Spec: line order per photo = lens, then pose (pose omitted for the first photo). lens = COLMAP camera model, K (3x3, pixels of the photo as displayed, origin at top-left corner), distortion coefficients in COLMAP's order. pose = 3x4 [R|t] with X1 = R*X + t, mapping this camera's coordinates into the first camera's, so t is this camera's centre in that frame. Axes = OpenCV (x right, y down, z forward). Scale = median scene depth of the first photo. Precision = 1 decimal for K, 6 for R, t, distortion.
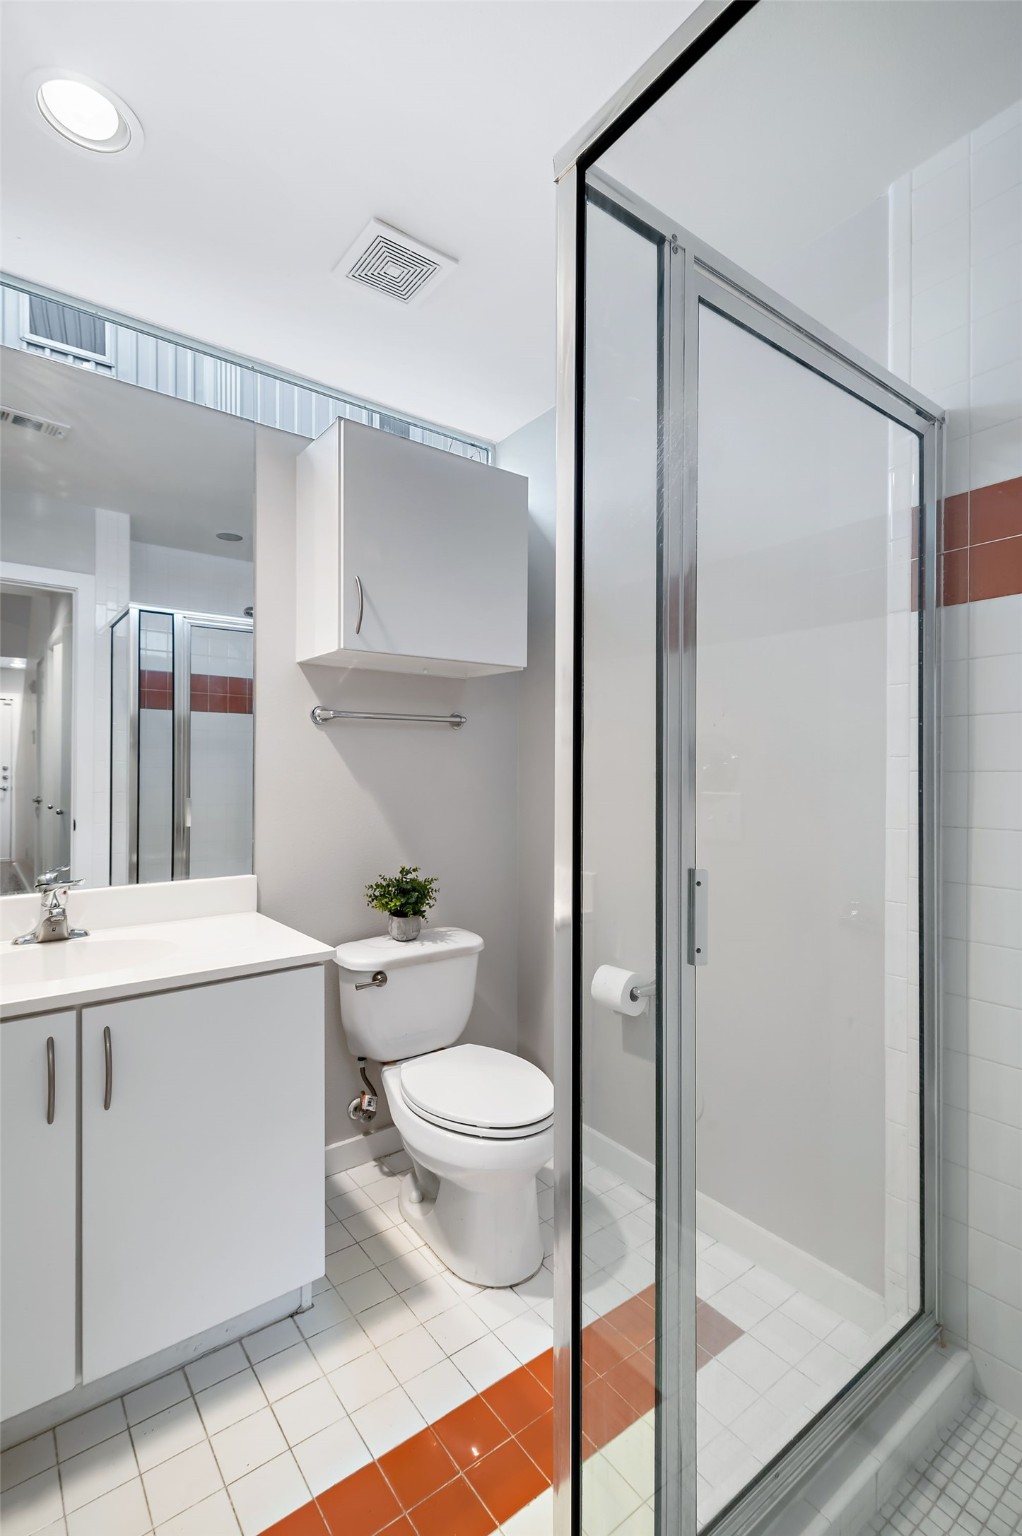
lens RADIAL K [[708.7, 0, 516.8], [0, 708.7, 767.9], [0, 0, 1]] dist [-0.010825, 0.000448]
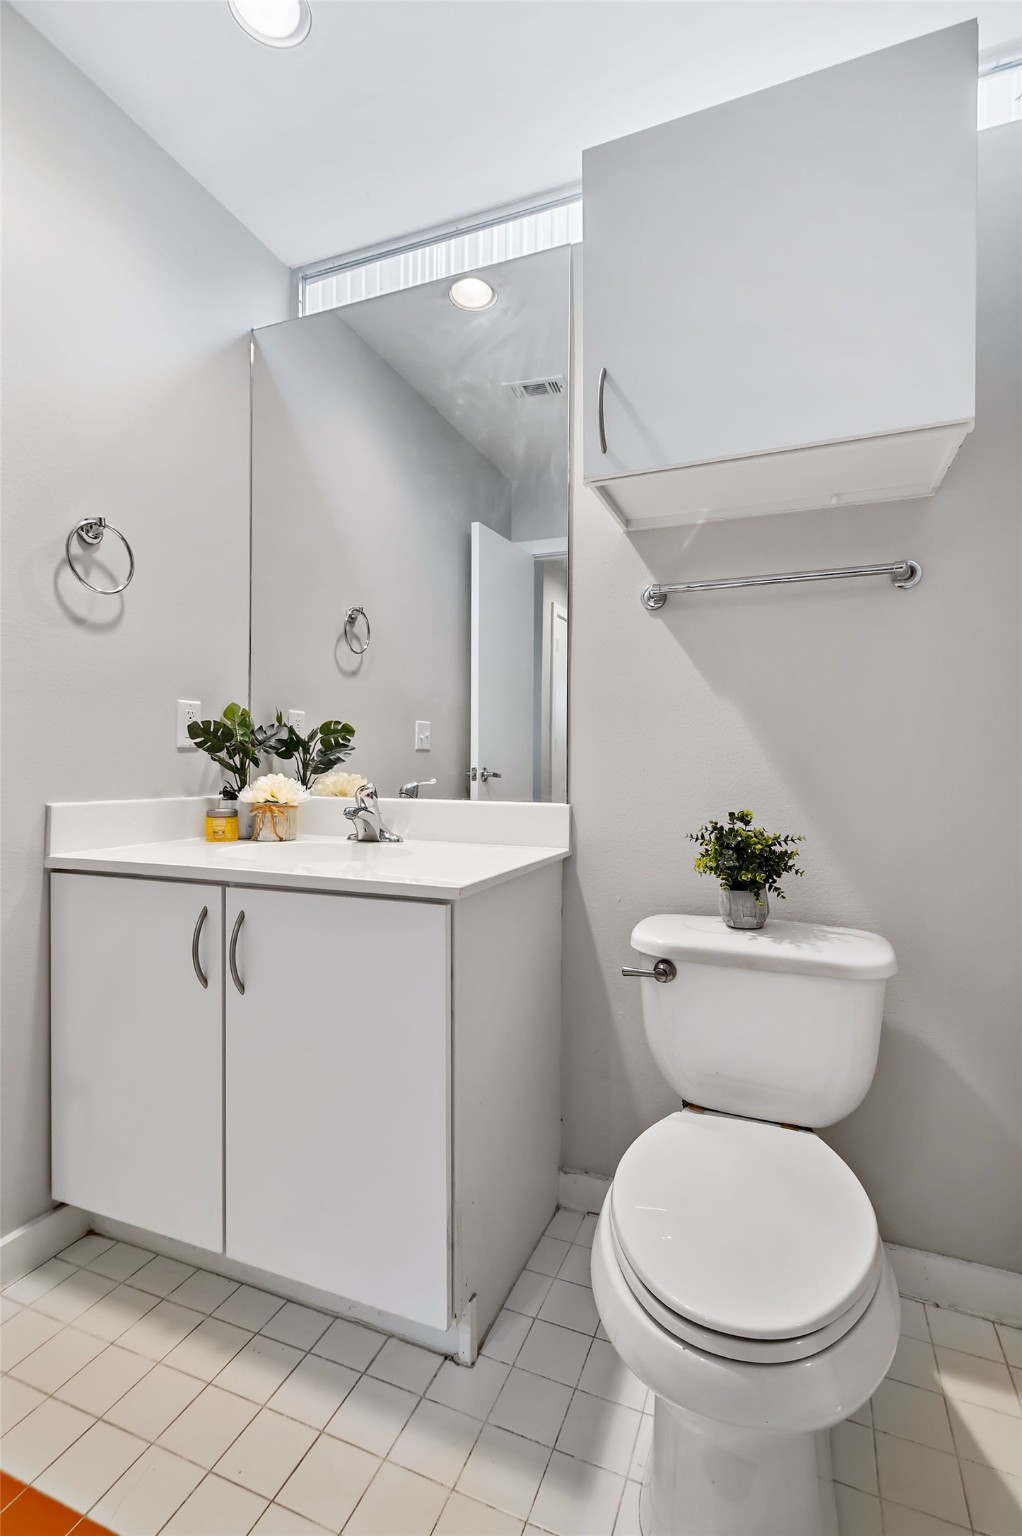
lens RADIAL K [[708.7, 0, 509.5], [0, 708.7, 761.6], [0, 0, 1]] dist [-0.010825, 0.000448]
pose [[0.507828, 0.007499, -0.861426, 0.300570], [-0.004160, 0.999972, 0.006253, 0.100011], [0.861448, 0.000408, 0.507845, 0.541439]]
